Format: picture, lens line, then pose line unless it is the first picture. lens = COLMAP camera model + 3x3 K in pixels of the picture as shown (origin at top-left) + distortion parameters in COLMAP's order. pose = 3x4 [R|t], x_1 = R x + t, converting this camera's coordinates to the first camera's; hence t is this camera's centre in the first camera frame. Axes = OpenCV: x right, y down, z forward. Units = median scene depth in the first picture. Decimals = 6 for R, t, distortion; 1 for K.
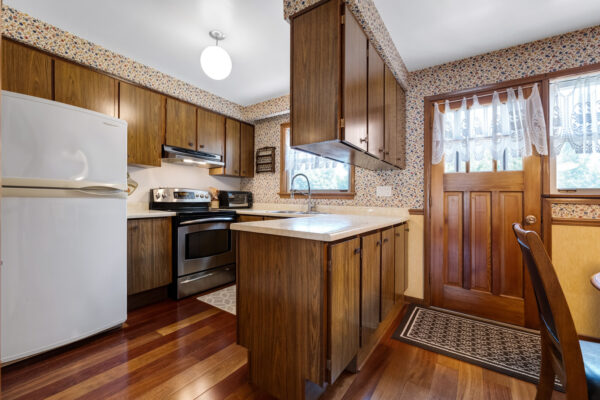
lens RADIAL K [[245.9, 0, 306.4], [0, 245.9, 209.0], [0, 0, 1]] dist [-0.012881, -0.000253]
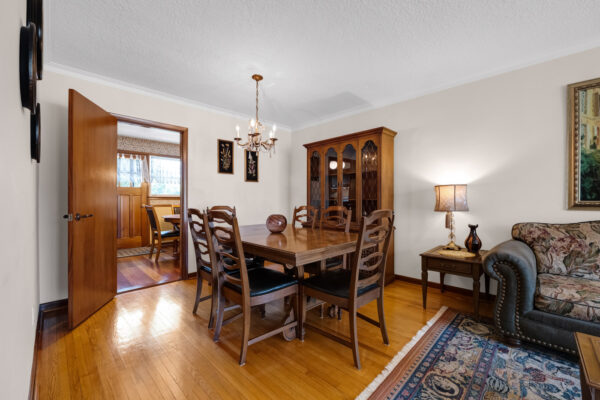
lens RADIAL K [[245.9, 0, 298.7], [0, 245.9, 201.0], [0, 0, 1]] dist [-0.012881, -0.000253]
pose [[0.183384, -0.009887, 0.982992, -1.095611], [0.032683, 0.999458, 0.003955, 0.024945], [-0.982498, 0.031402, 0.183607, -0.898414]]
